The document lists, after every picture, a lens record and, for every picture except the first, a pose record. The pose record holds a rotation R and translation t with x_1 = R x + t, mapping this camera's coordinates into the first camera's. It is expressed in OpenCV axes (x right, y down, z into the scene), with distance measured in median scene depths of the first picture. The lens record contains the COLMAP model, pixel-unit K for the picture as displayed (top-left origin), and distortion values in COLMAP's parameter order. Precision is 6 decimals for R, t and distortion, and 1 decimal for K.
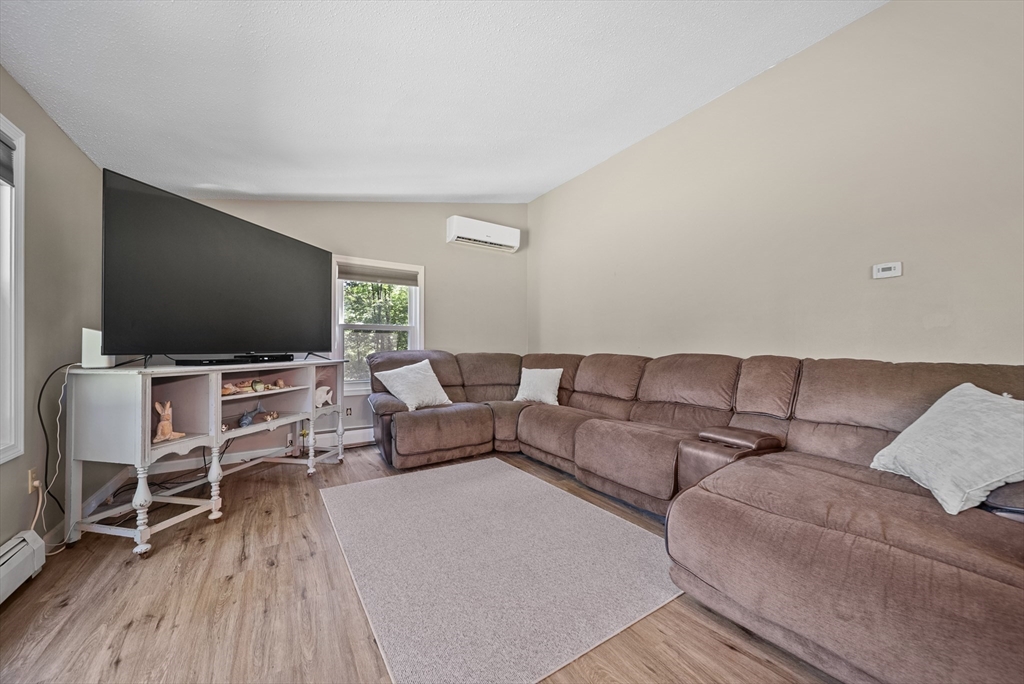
lens RADIAL K [[365.6, 0, 508.0], [0, 365.6, 342.4], [0, 0, 1]] dist [0.001061, 0.000158]
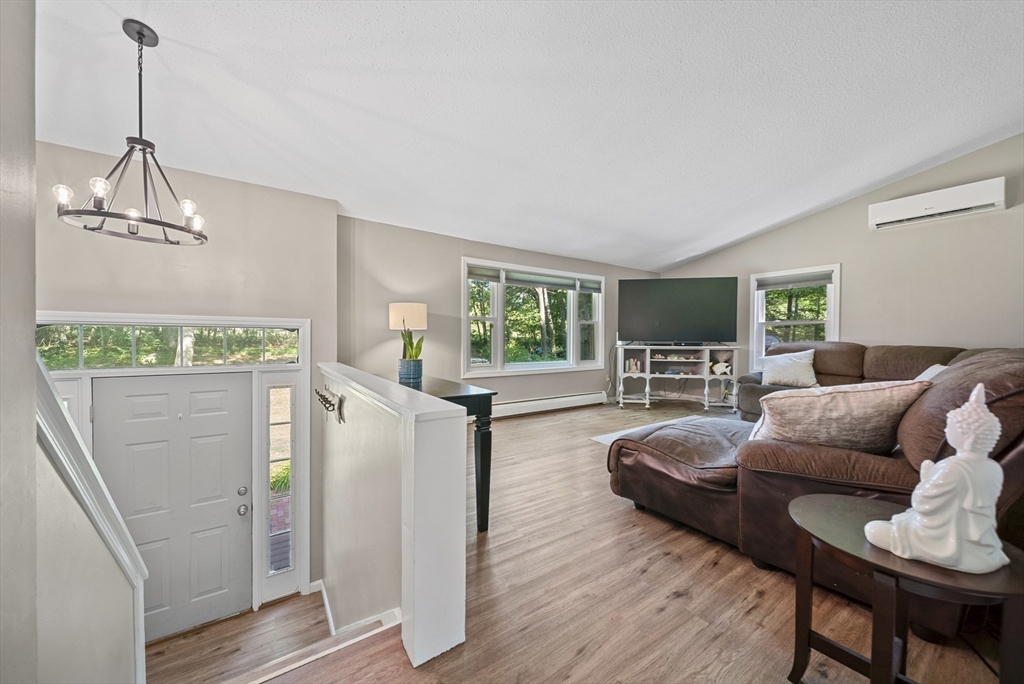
lens RADIAL K [[365.6, 0, 509.5], [0, 365.6, 342.4], [0, 0, 1]] dist [0.001061, 0.000158]
pose [[0.036061, 0.010761, -0.999292, 0.974177], [0.010209, 0.999886, 0.011136, 0.001120], [0.999297, -0.010603, 0.035947, -0.009916]]
